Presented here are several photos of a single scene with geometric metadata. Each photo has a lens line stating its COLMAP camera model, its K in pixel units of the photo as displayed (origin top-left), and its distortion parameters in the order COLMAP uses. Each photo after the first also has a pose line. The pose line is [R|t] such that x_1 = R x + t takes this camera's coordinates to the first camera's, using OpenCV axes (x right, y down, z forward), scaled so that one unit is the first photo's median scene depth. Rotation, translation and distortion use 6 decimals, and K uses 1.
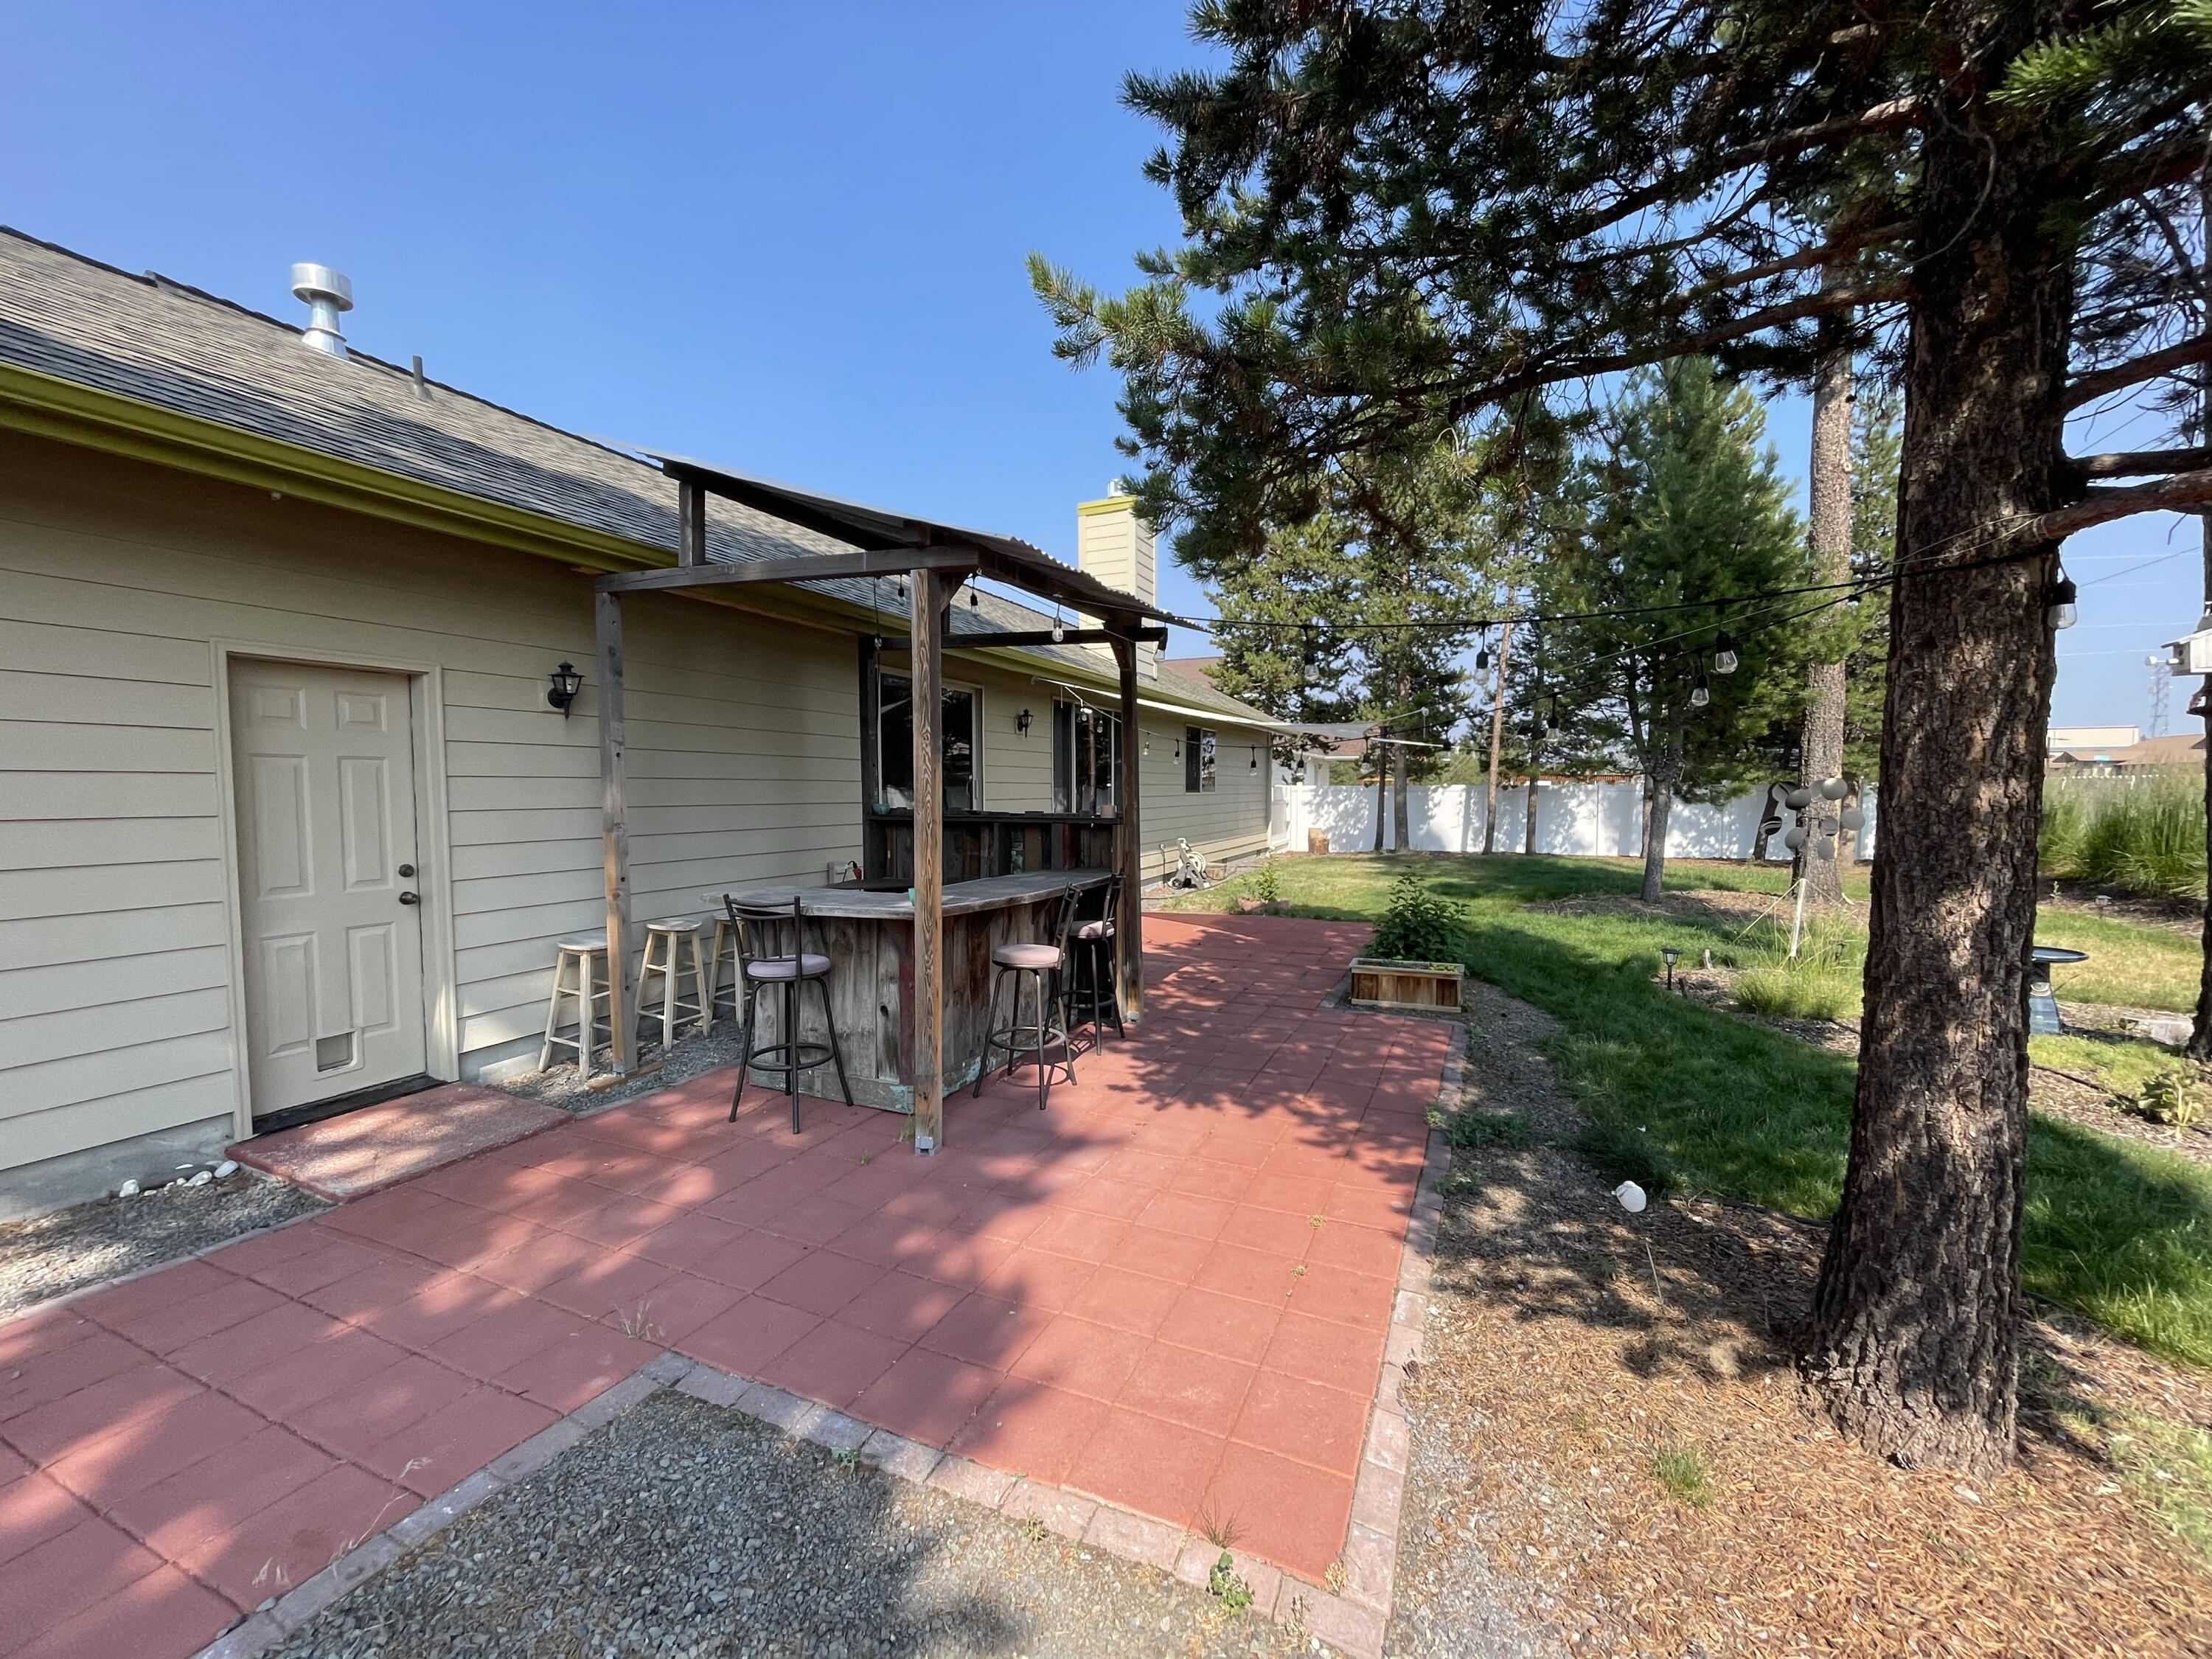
lens RADIAL K [[889.1, 0, 1104.6], [0, 889.1, 827.8], [0, 0, 1]] dist [-0.003068, -0.000860]
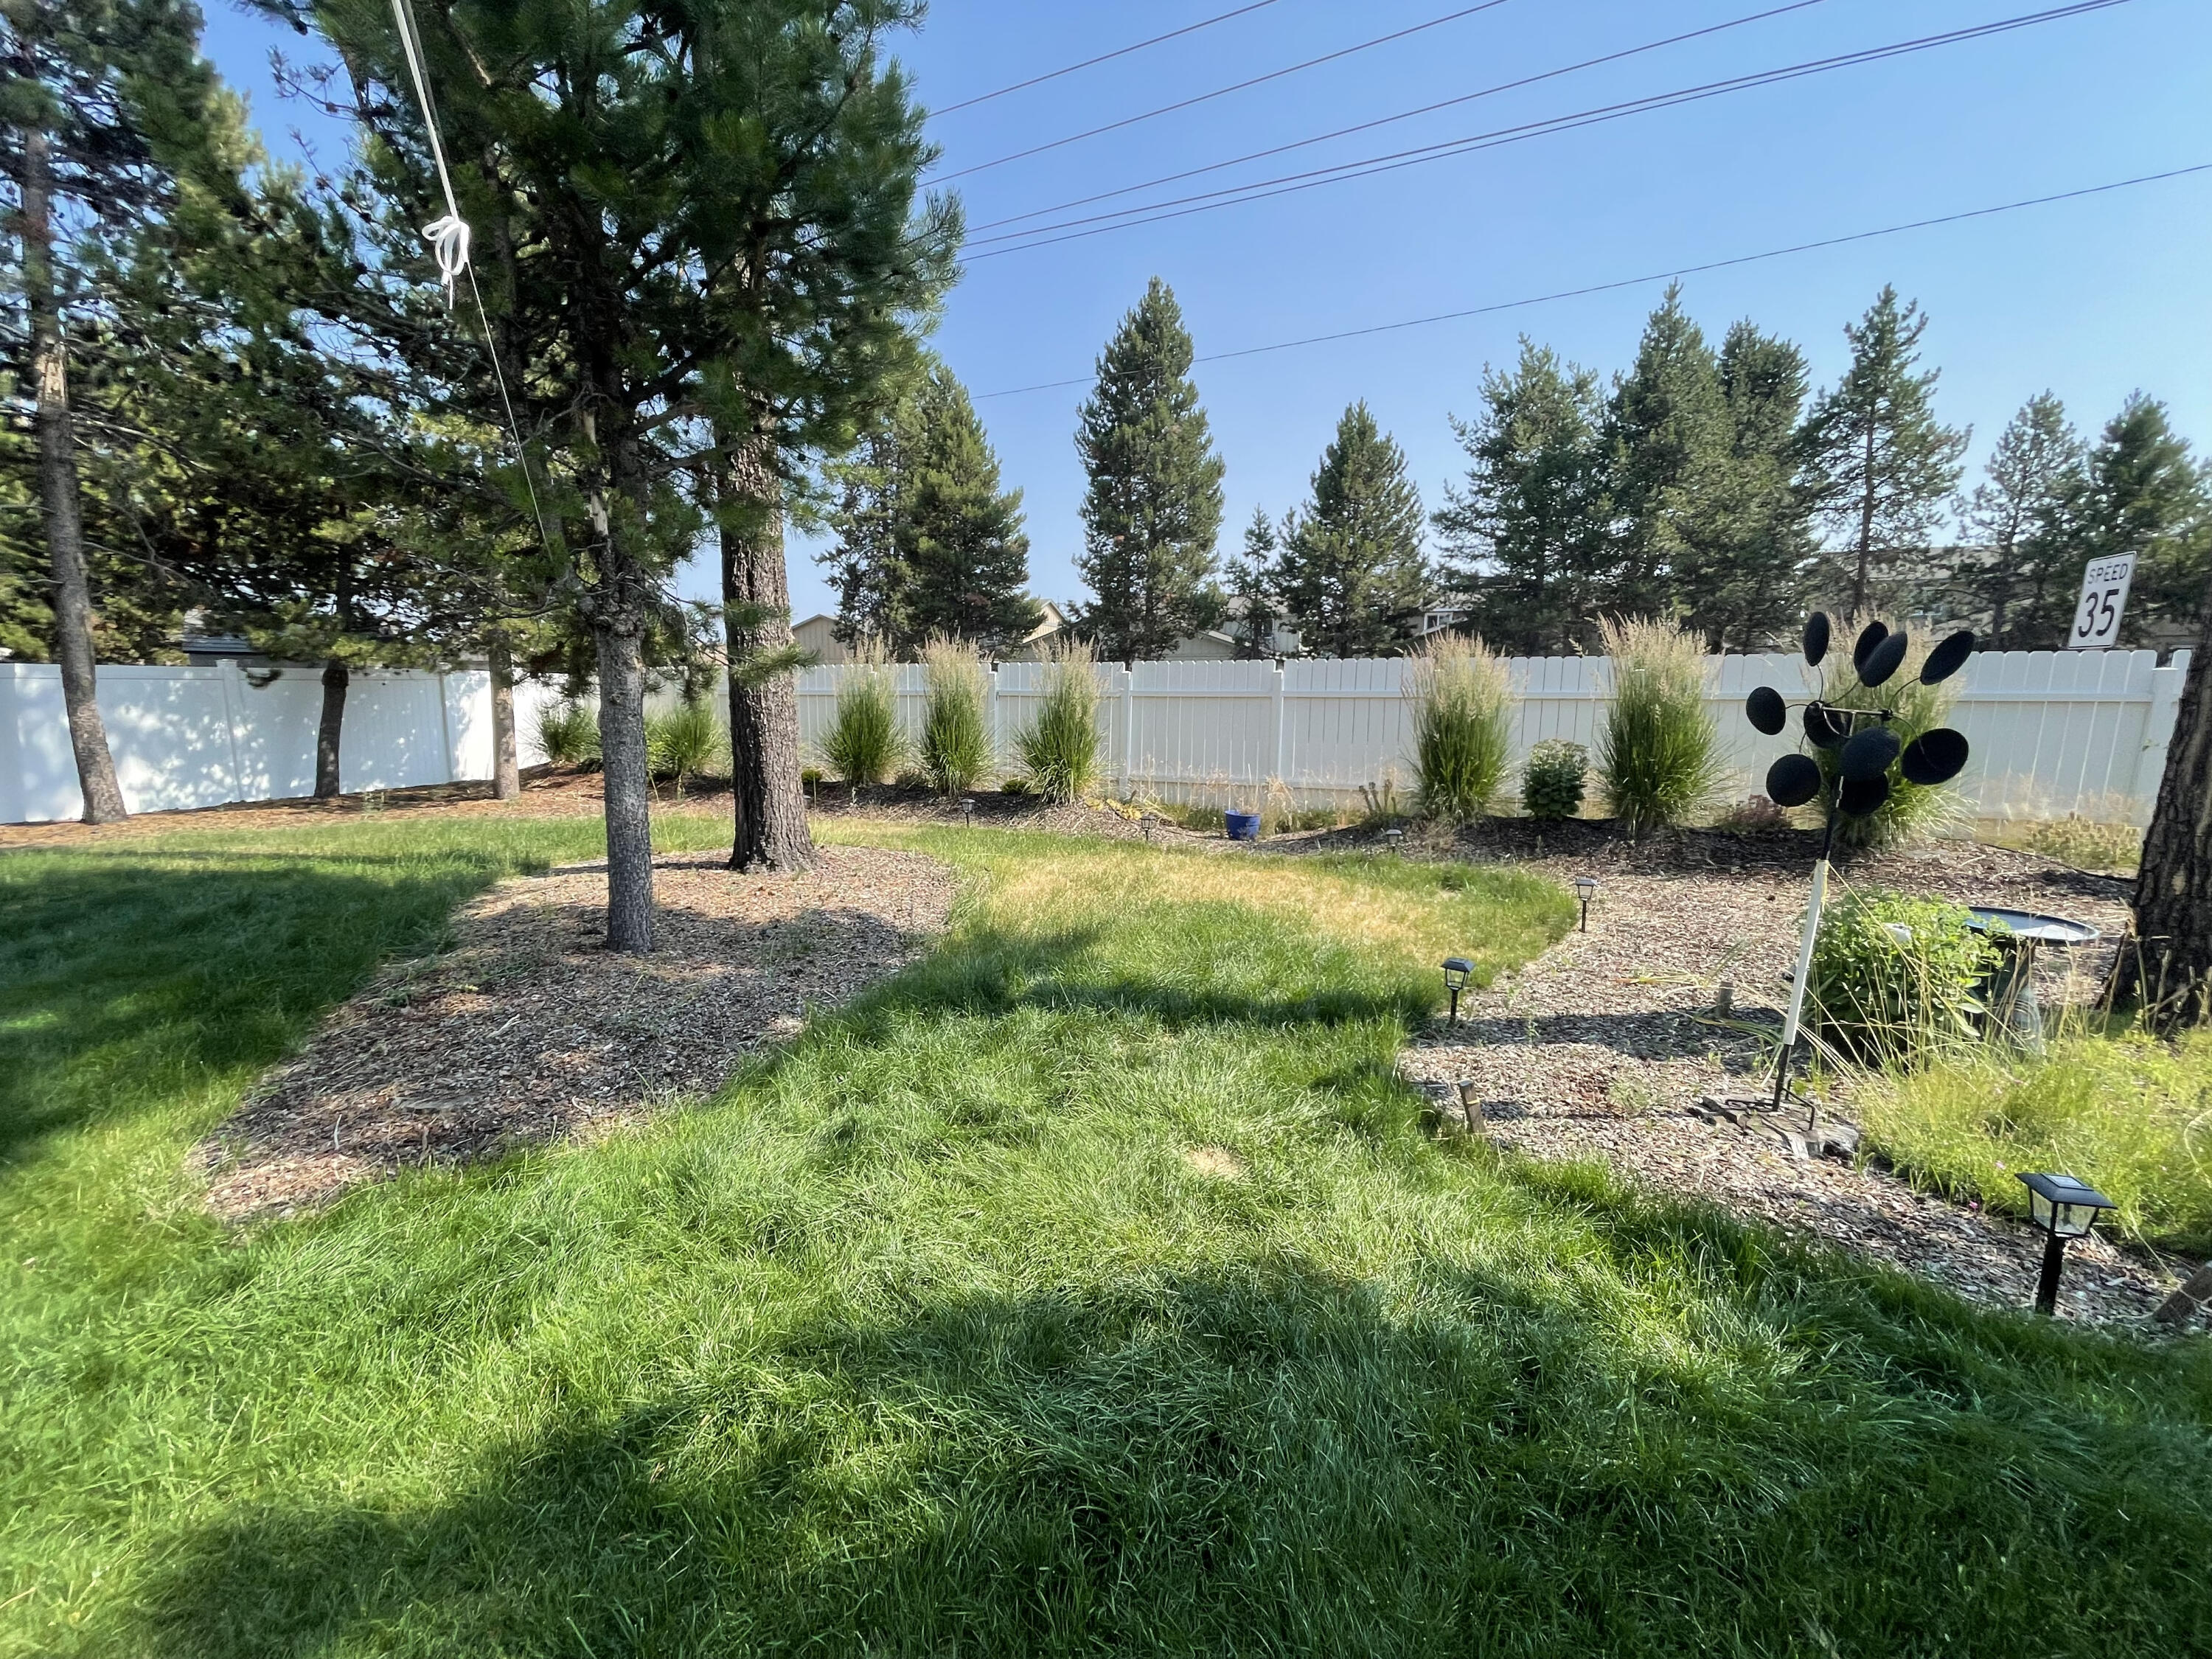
lens RADIAL K [[889.1, 0, 1104.6], [0, 889.1, 827.8], [0, 0, 1]] dist [-0.003068, -0.000860]
pose [[-0.024098, -0.150264, 0.988352, 0.360113], [0.041438, 0.987639, 0.151166, -0.030896], [-0.998850, 0.044599, -0.017574, 1.286110]]
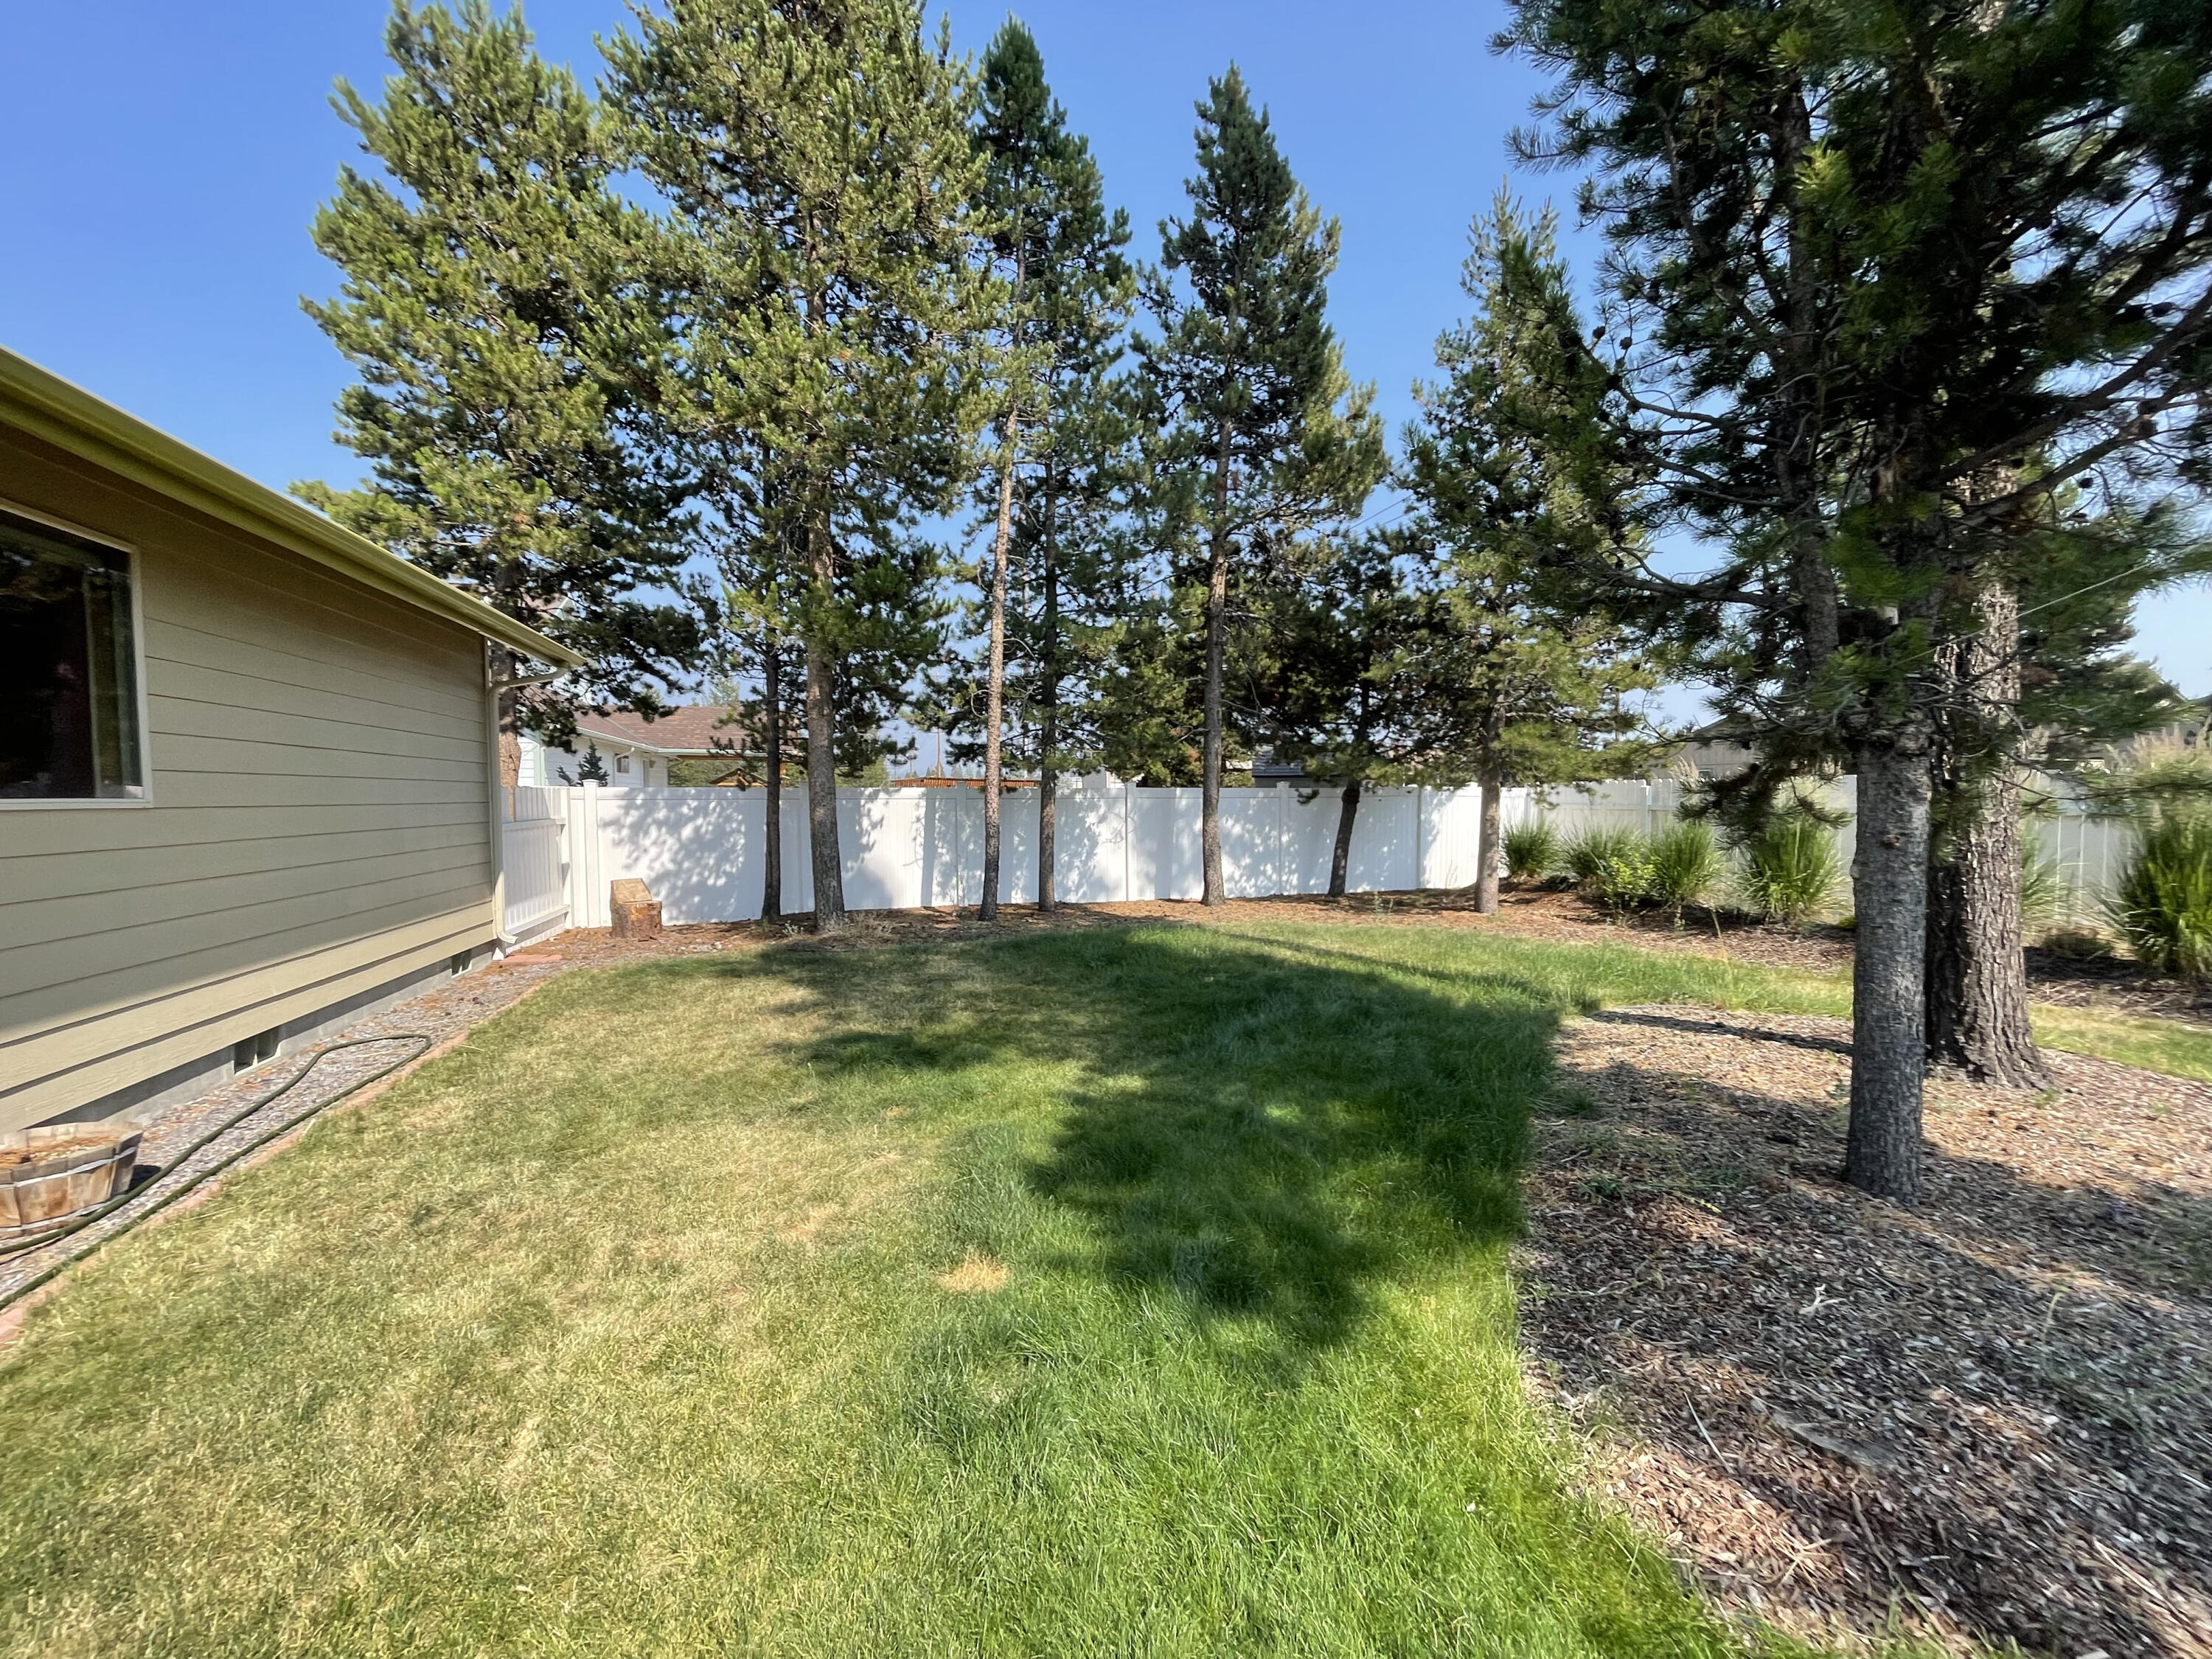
lens RADIAL K [[891.6, 0, 1122.3], [0, 891.6, 848.6], [0, 0, 1]] dist [-0.002997, -0.000311]
pose [[0.753517, -0.037465, 0.656360, 0.401291], [0.029918, 0.999295, 0.022692, -0.057458], [-0.656747, 0.002538, 0.754106, 1.518776]]
